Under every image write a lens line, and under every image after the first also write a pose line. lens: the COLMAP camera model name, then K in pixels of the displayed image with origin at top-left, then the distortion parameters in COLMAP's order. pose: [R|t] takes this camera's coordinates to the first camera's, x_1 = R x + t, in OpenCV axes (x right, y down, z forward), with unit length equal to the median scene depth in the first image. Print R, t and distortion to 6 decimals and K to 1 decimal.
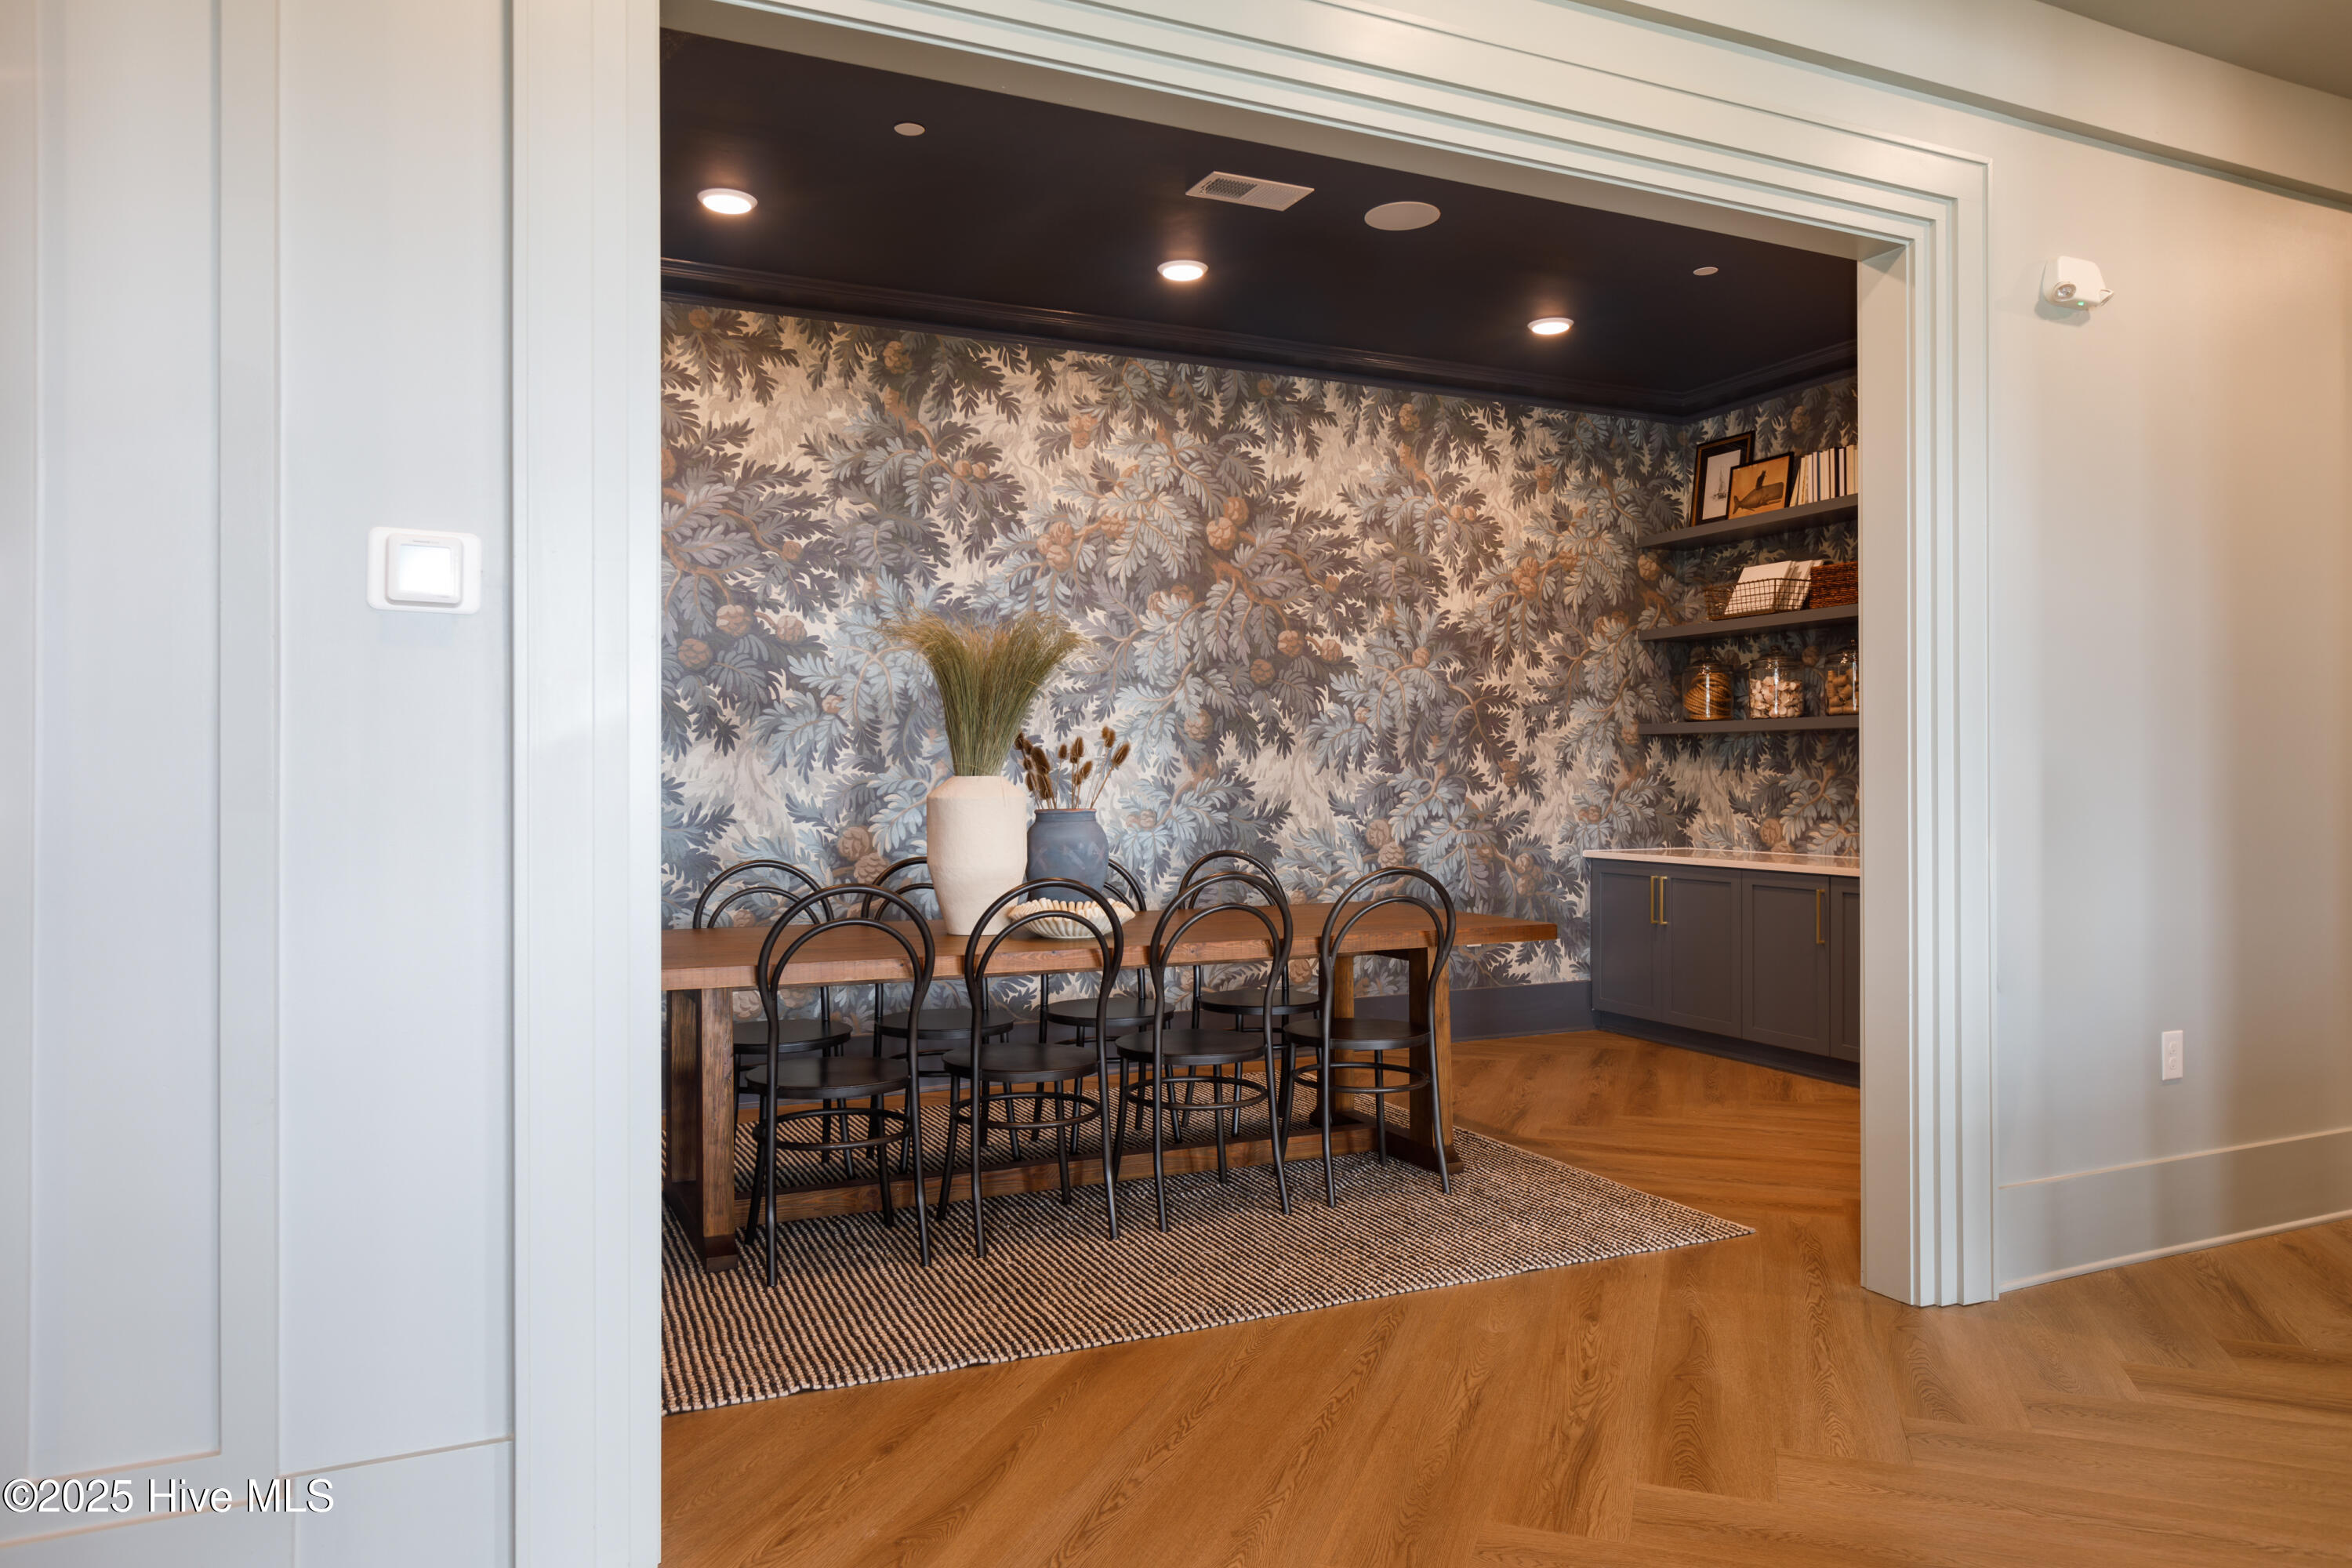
lens RADIAL K [[1556.9, 0, 1177.0], [0, 1556.9, 778.9], [0, 0, 1]] dist [-0.006347, 0.000186]
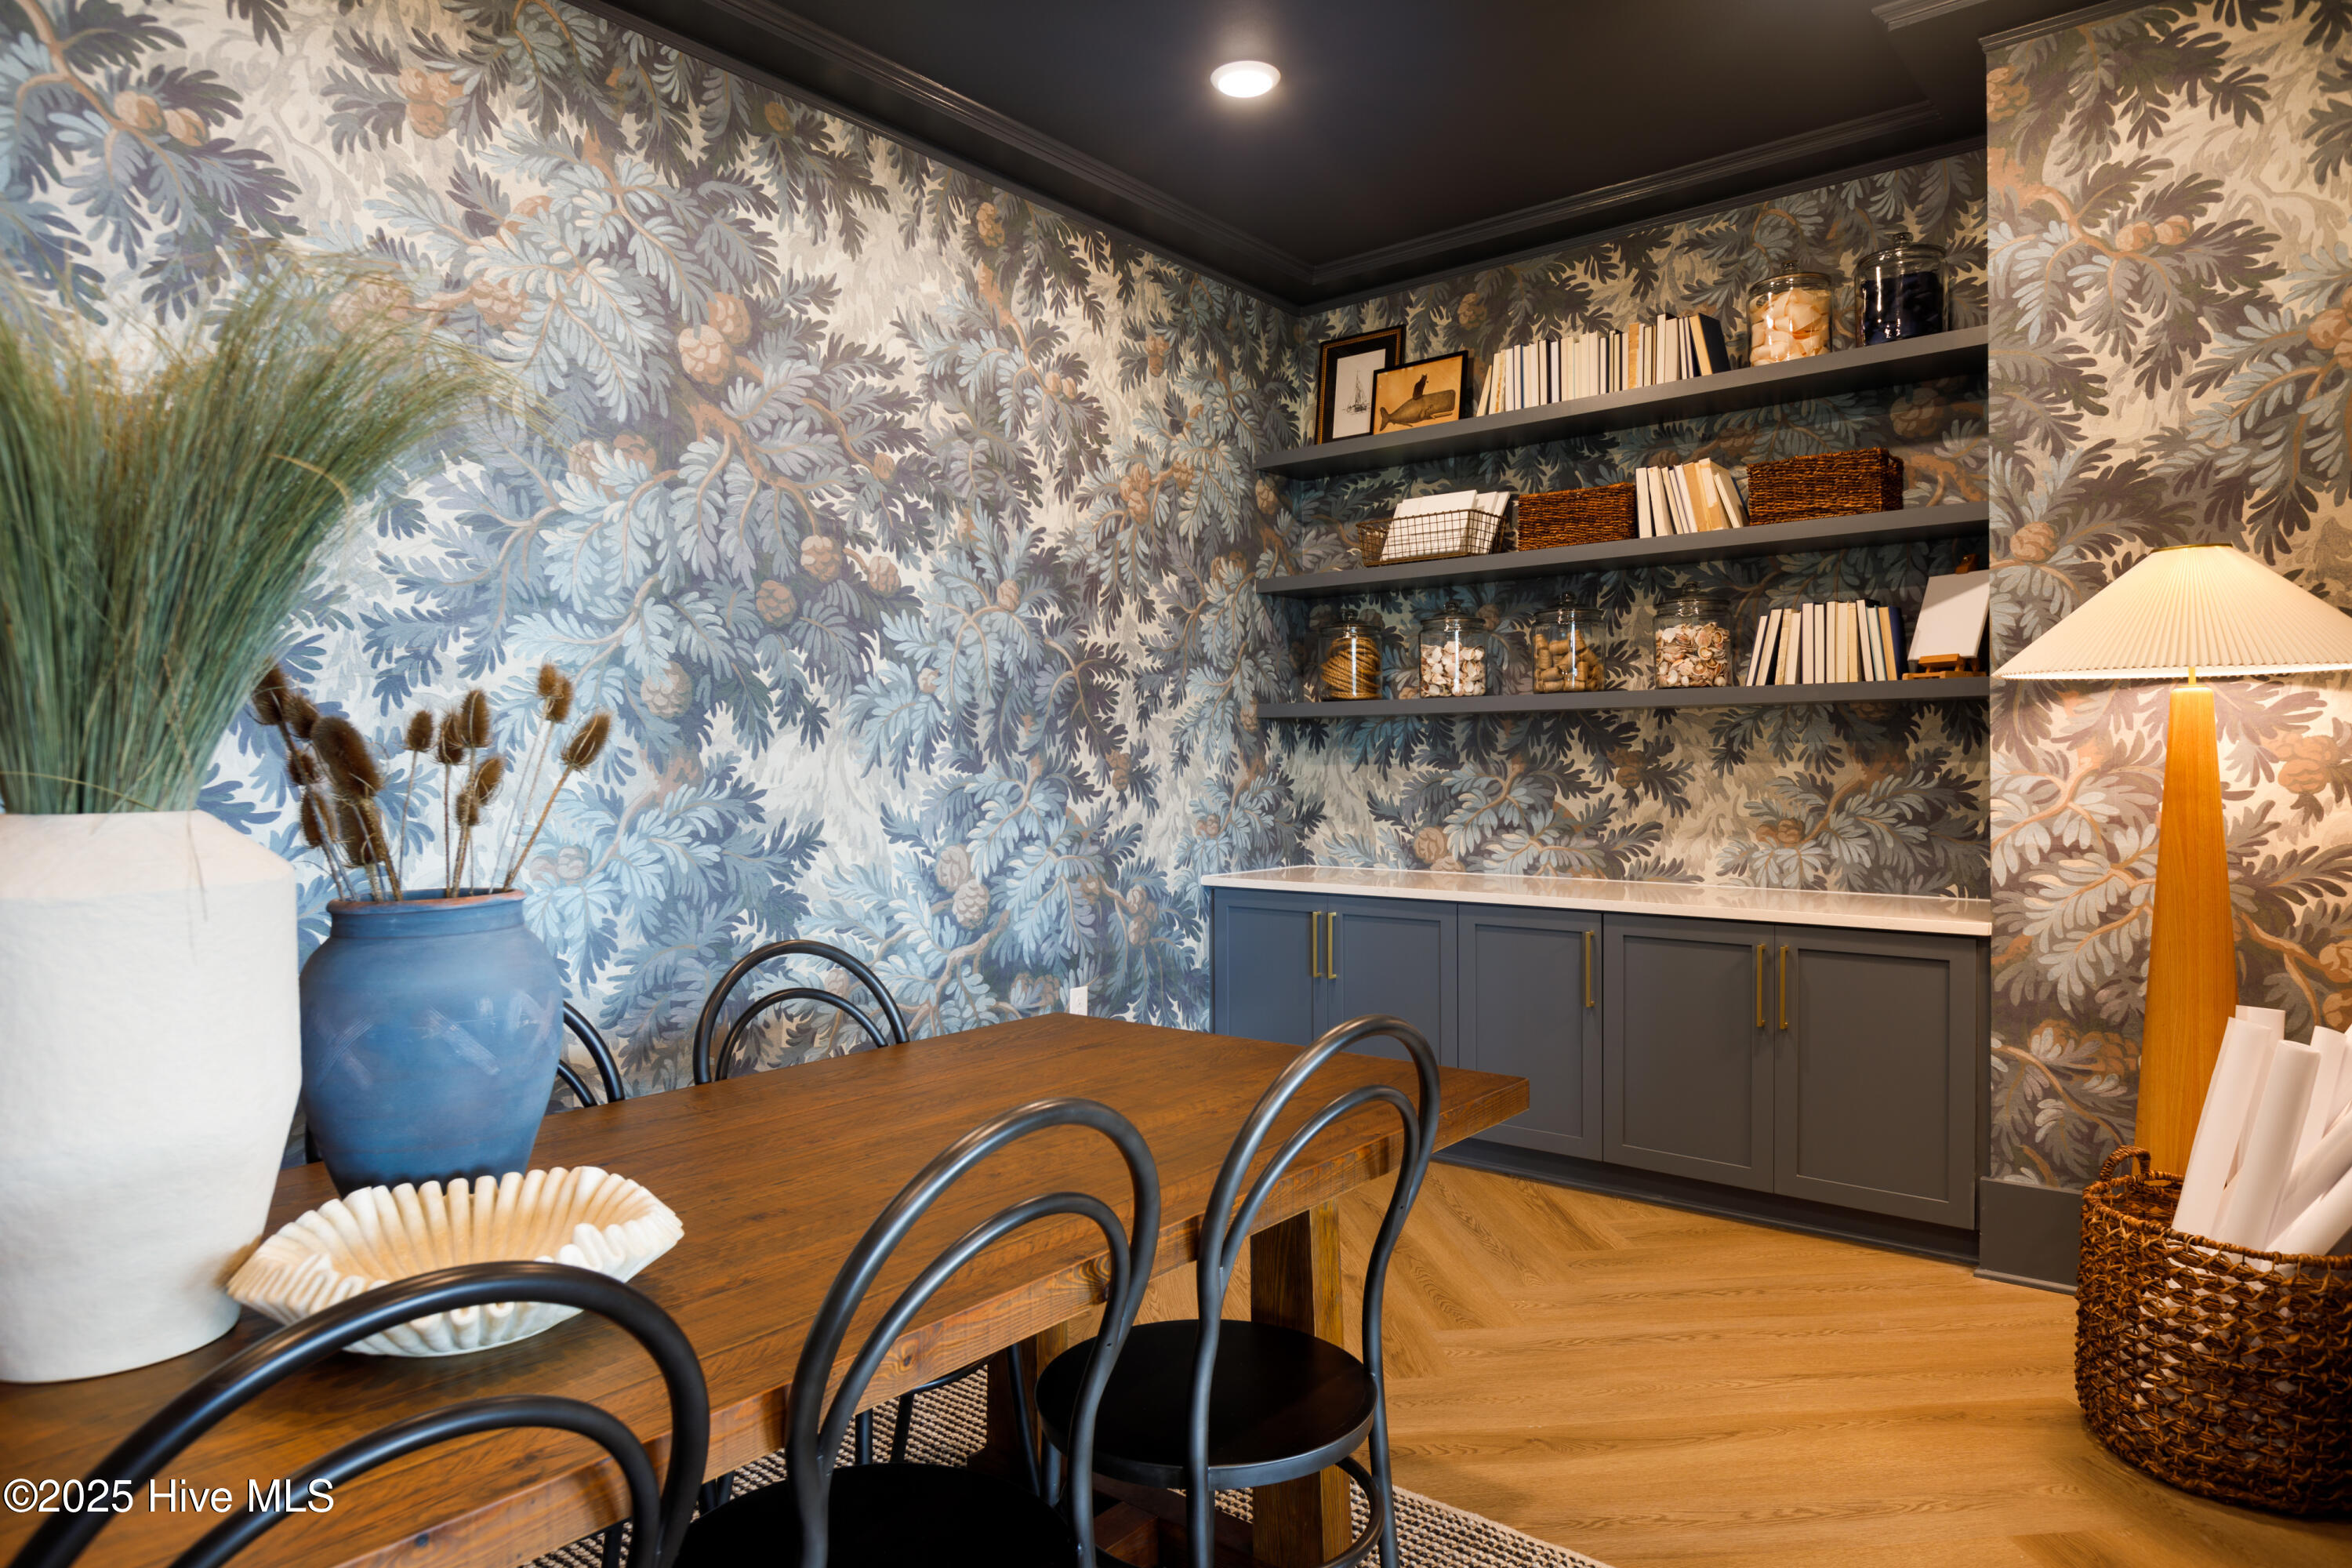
lens RADIAL K [[1410.4, 0, 1169.1], [0, 1410.4, 777.1], [0, 0, 1]] dist [-0.006861, 0.001520]
pose [[0.902007, -0.008934, 0.431629, -0.039932], [0.006282, 0.999952, 0.007569, -0.005895], [-0.431676, -0.004116, 0.902020, 0.442353]]
